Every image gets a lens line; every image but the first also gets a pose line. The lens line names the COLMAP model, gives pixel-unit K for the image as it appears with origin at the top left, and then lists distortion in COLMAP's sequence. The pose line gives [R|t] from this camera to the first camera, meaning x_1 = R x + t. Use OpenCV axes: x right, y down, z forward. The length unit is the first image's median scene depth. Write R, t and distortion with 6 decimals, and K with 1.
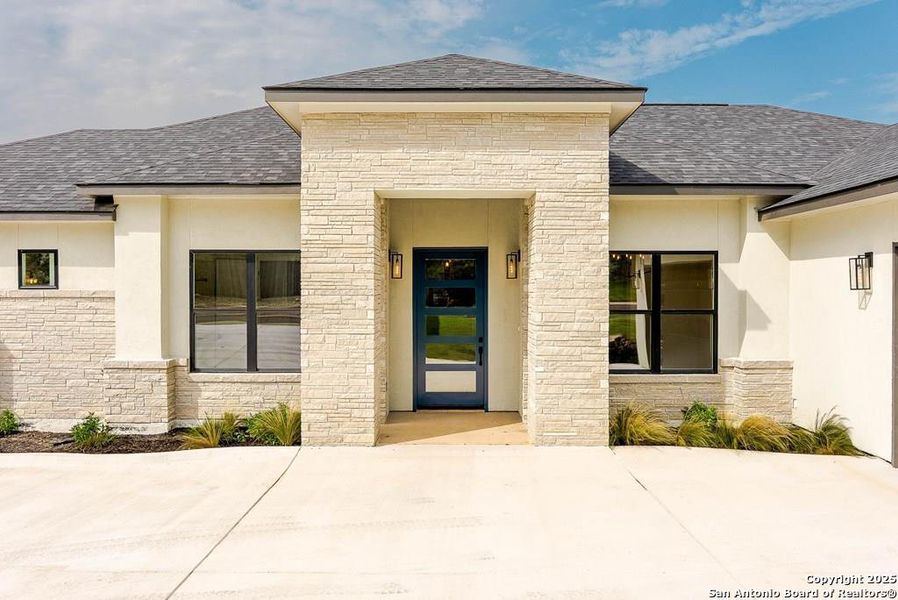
lens RADIAL K [[789.8, 0, 449.0], [0, 789.8, 300.0], [0, 0, 1]] dist [-0.008935, -0.003323]
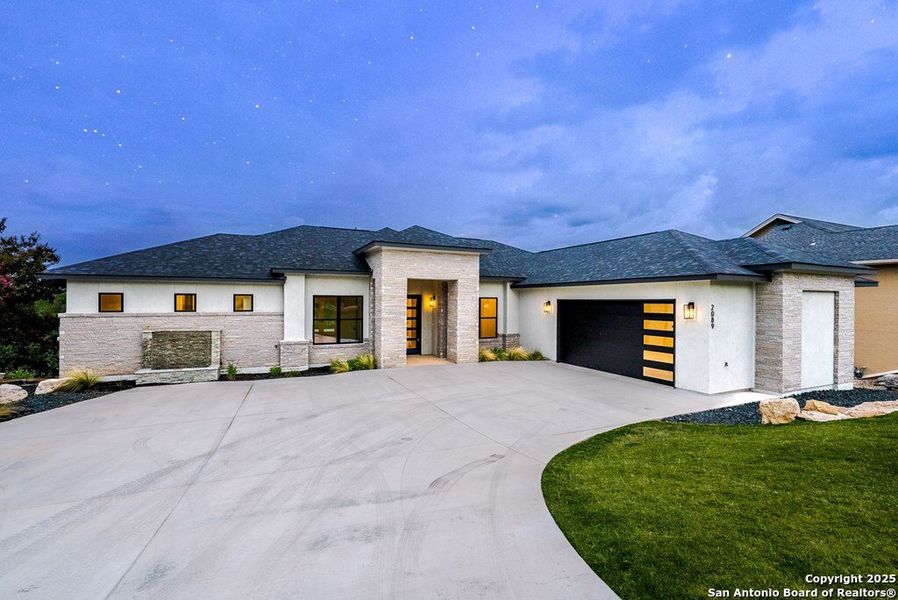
lens RADIAL K [[412.8, 0, 463.8], [0, 412.8, 303.7], [0, 0, 1]] dist [-0.000266, -0.000126]
pose [[0.897361, 0.003298, 0.441284, -0.493674], [-0.002015, 0.999992, -0.003375, -0.034866], [-0.441292, 0.002139, 0.897361, -0.376579]]
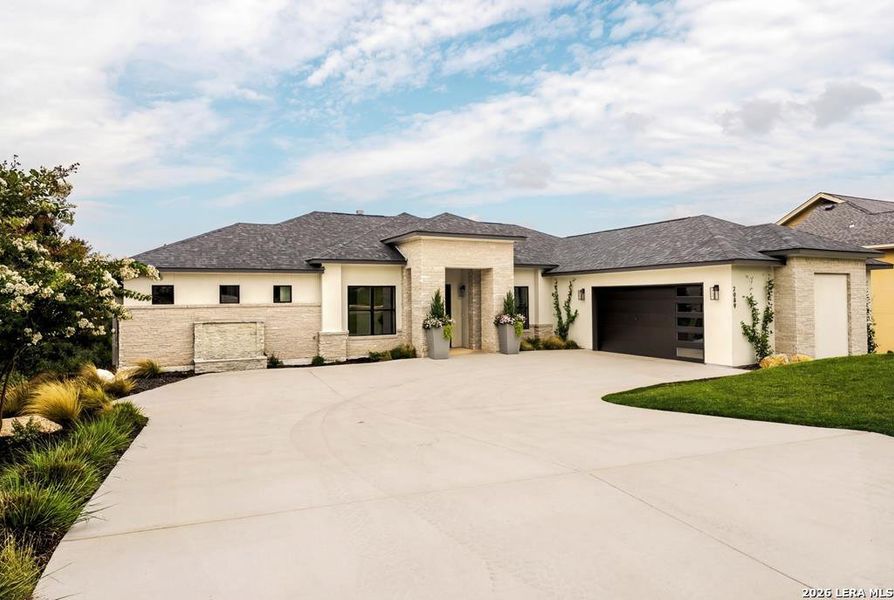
lens RADIAL K [[564.3, 0, 480.7], [0, 564.3, 297.9], [0, 0, 1]] dist [0.002377, 0.000219]
pose [[0.870915, -0.008458, 0.491361, -0.856569], [0.015312, 0.999833, -0.009928, -0.002855], [-0.491195, 0.016170, 0.870900, -0.732587]]
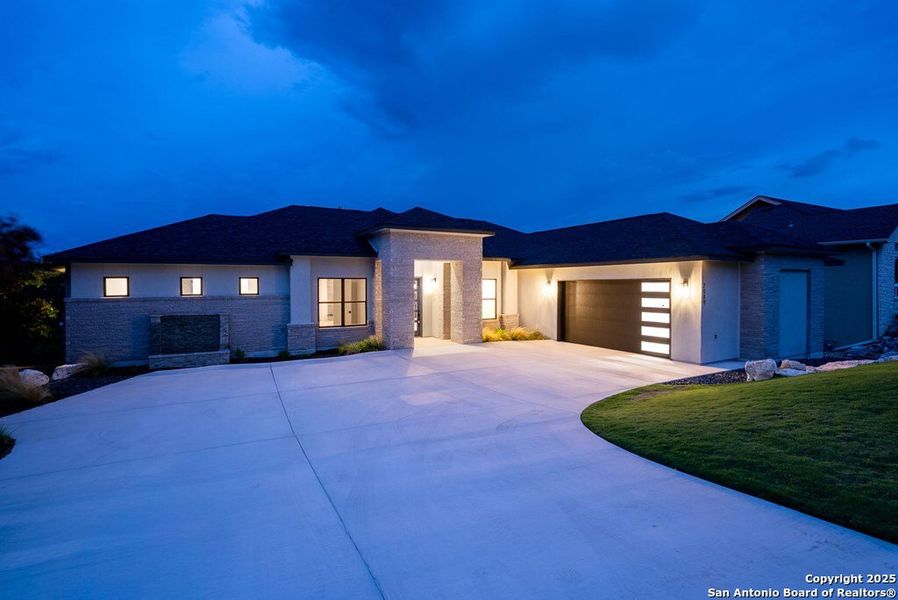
lens RADIAL K [[454.0, 0, 471.2], [0, 454.0, 292.6], [0, 0, 1]] dist [0.002366, 0.000273]
pose [[0.856186, -0.011936, 0.516530, -0.674265], [0.008272, 0.999922, 0.009394, -0.028476], [-0.516602, -0.003770, 0.856217, -0.465997]]
